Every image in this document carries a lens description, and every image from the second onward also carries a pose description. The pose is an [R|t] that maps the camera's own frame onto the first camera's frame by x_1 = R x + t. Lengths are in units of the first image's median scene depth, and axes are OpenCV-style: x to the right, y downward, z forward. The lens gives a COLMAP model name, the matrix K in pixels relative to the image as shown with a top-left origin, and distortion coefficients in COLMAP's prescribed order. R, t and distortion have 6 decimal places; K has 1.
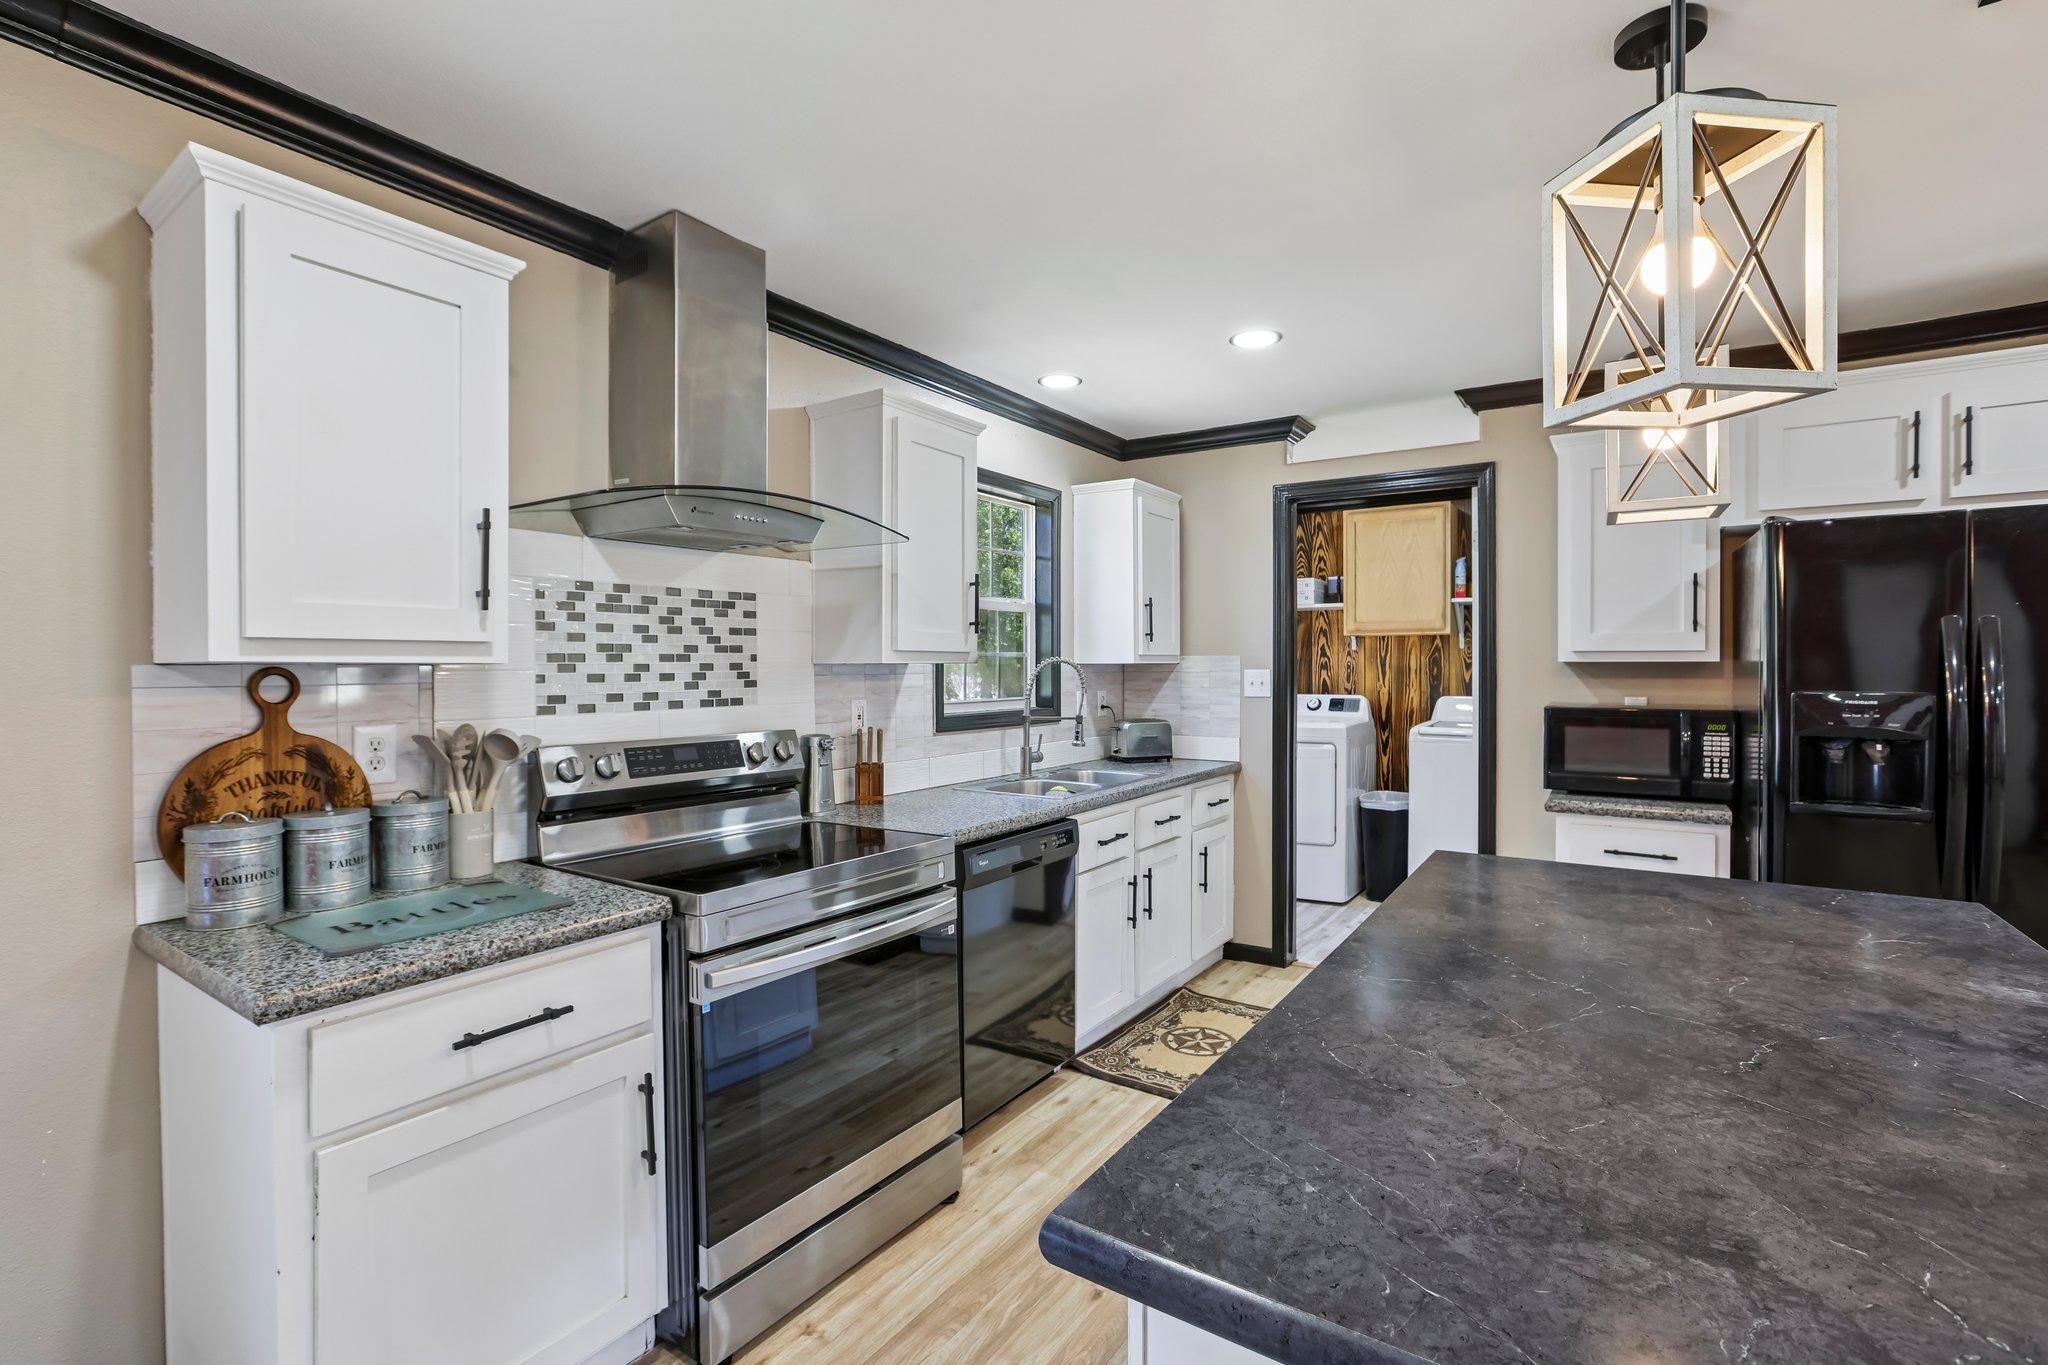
lens RADIAL K [[921.4, 0, 1021.9], [0, 921.4, 670.1], [0, 0, 1]] dist [-0.015622, 0.008668]
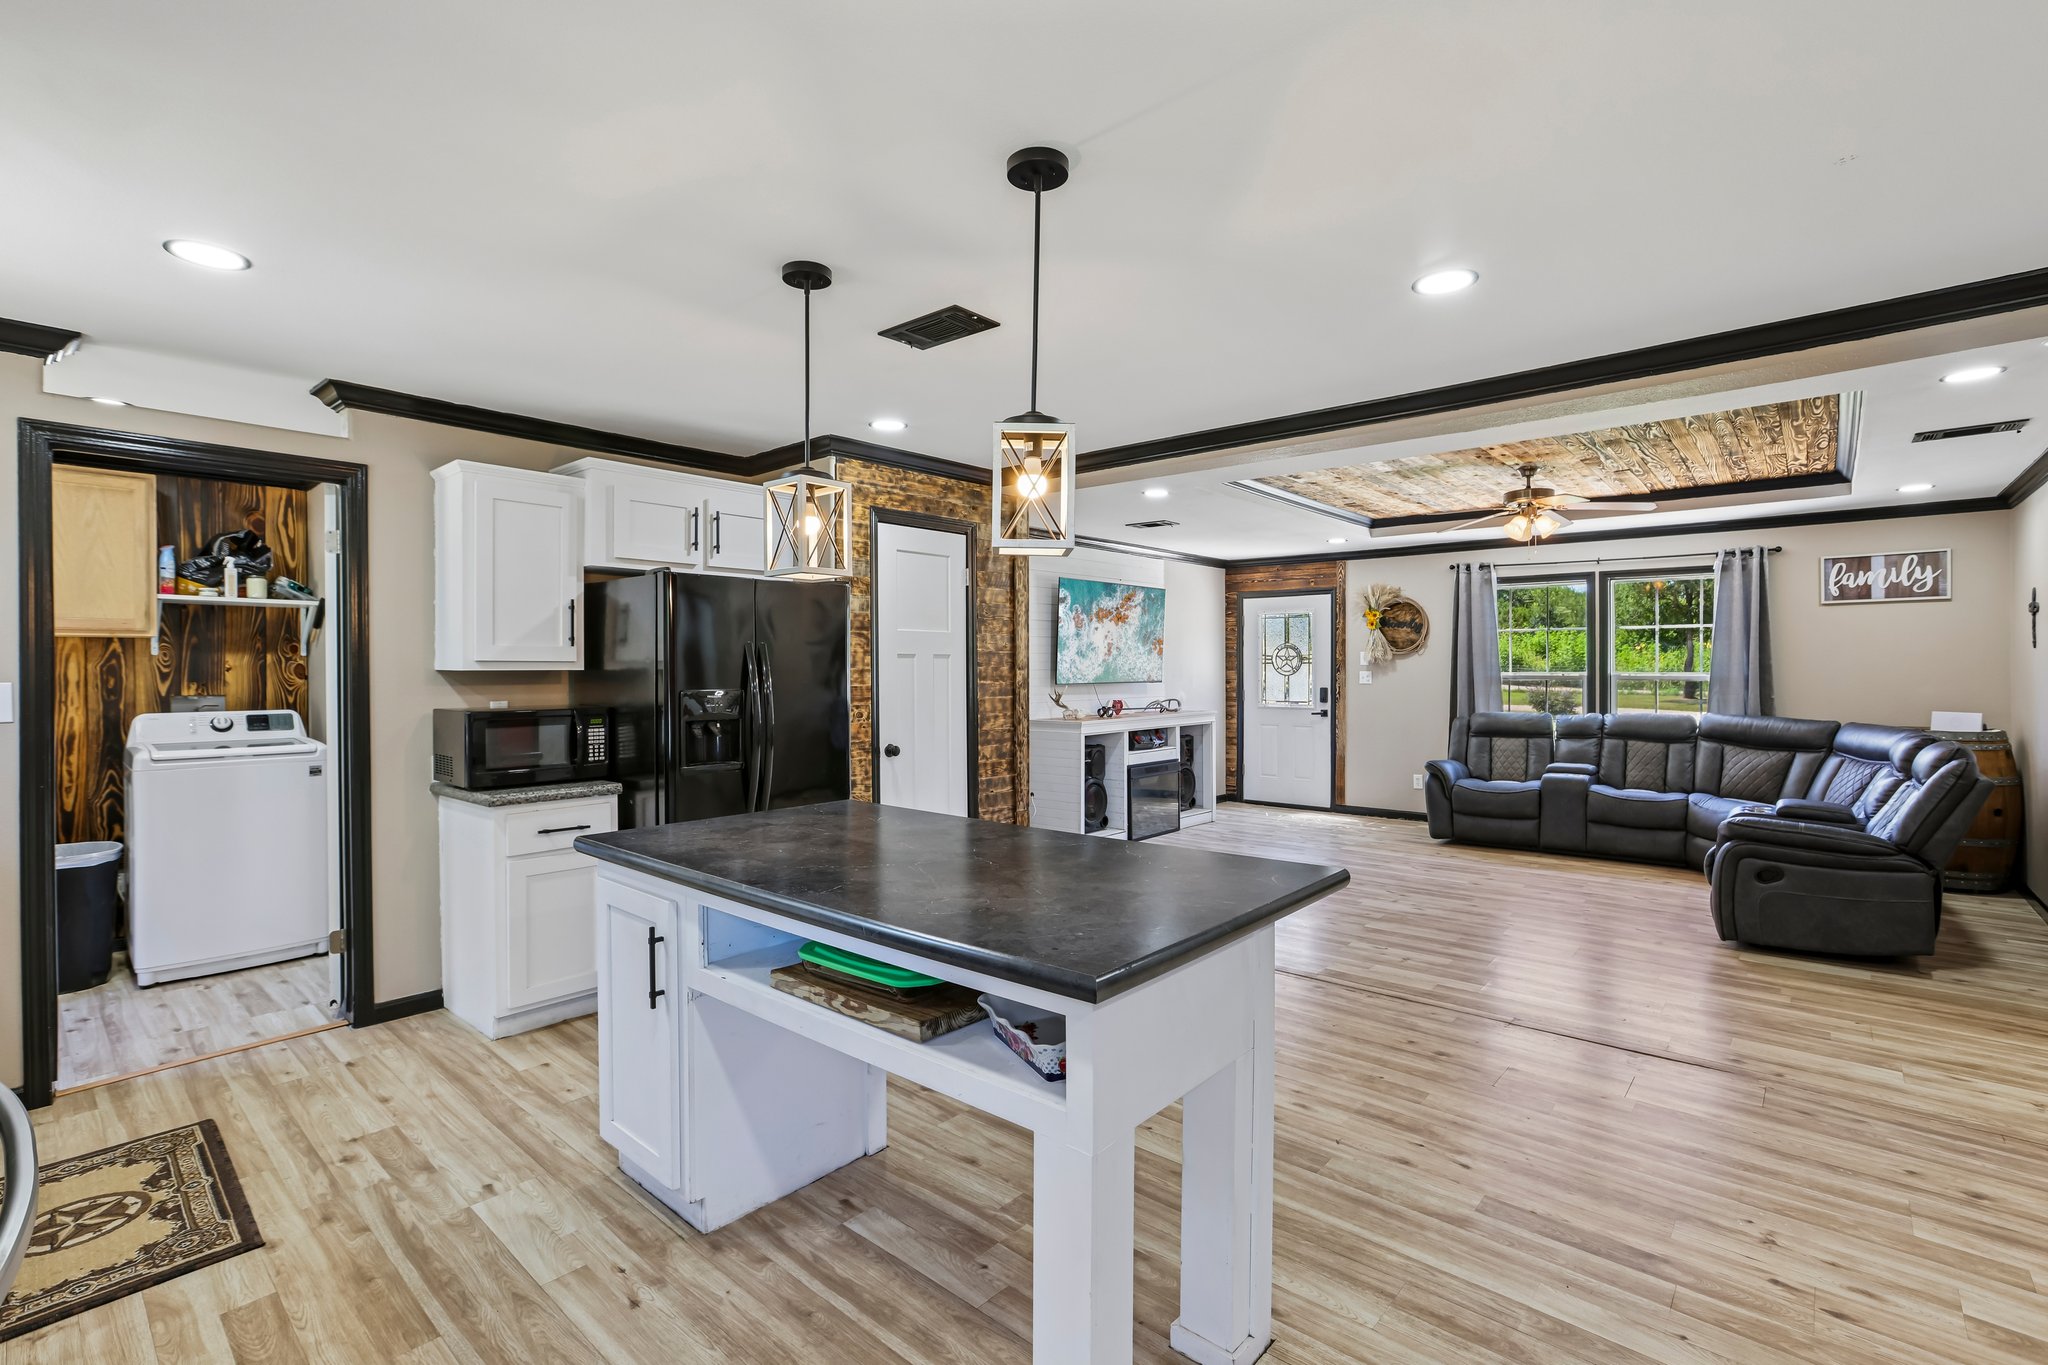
lens RADIAL K [[921.4, 0, 1032.1], [0, 921.4, 677.3], [0, 0, 1]] dist [-0.015622, 0.008668]
pose [[0.123378, -0.008668, 0.992322, -0.491341], [0.011143, 0.999911, 0.007349, -0.001912], [-0.992297, 0.010151, 0.123463, 0.249676]]
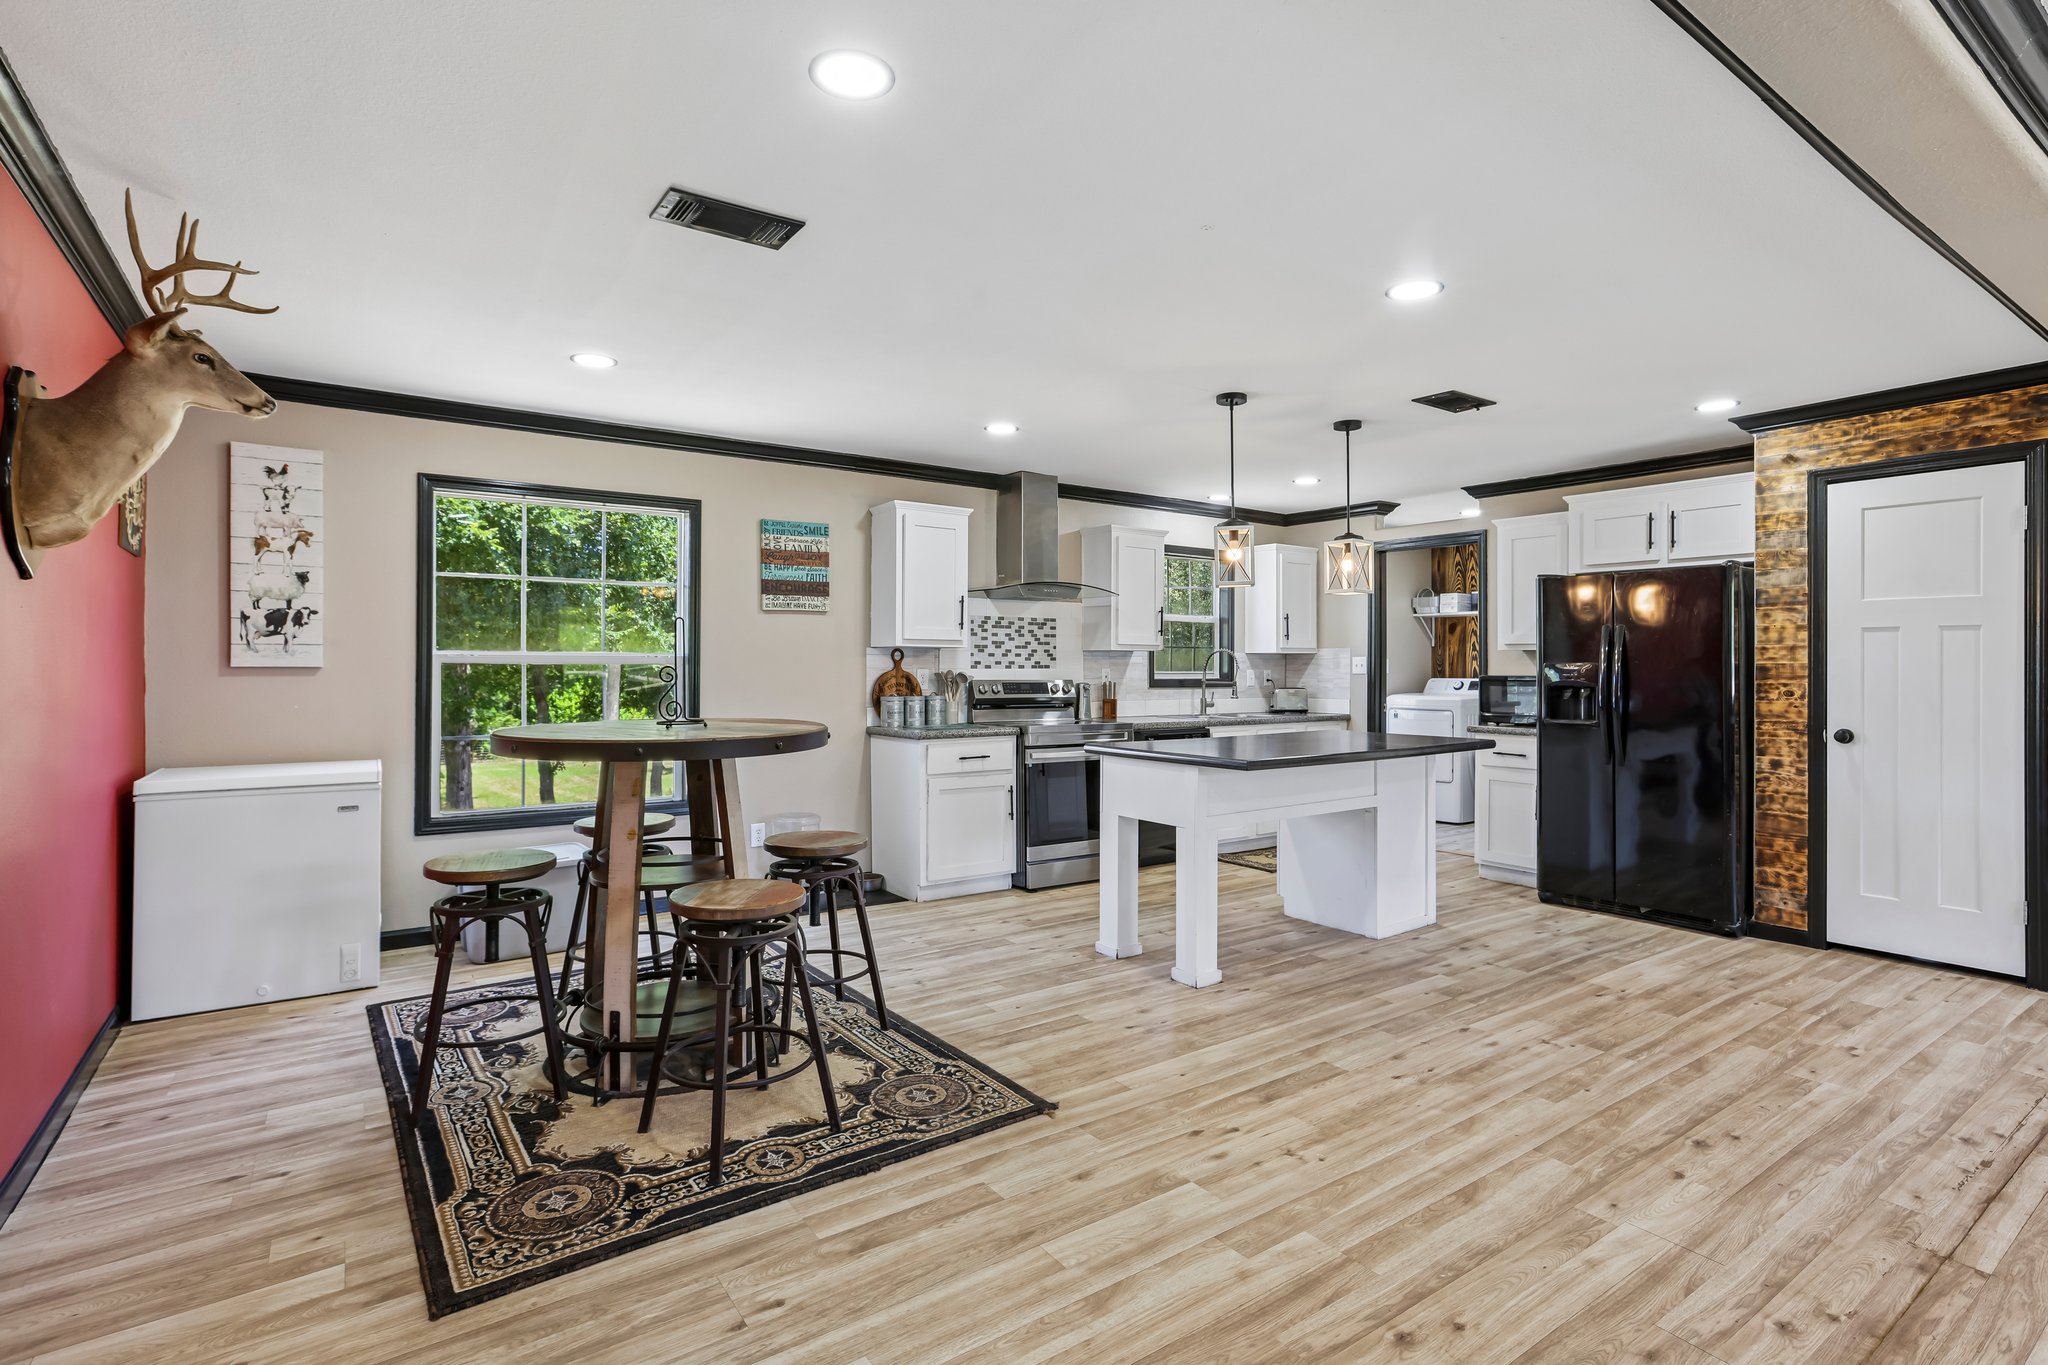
lens RADIAL K [[993.4, 0, 1028.1], [0, 993.4, 666.3], [0, 0, 1]] dist [-0.014220, 0.001347]
pose [[0.937856, 0.005046, -0.346987, 0.493094], [-0.007374, 0.999958, -0.005389, 0.046547], [0.346946, 0.007613, 0.937854, -1.302152]]
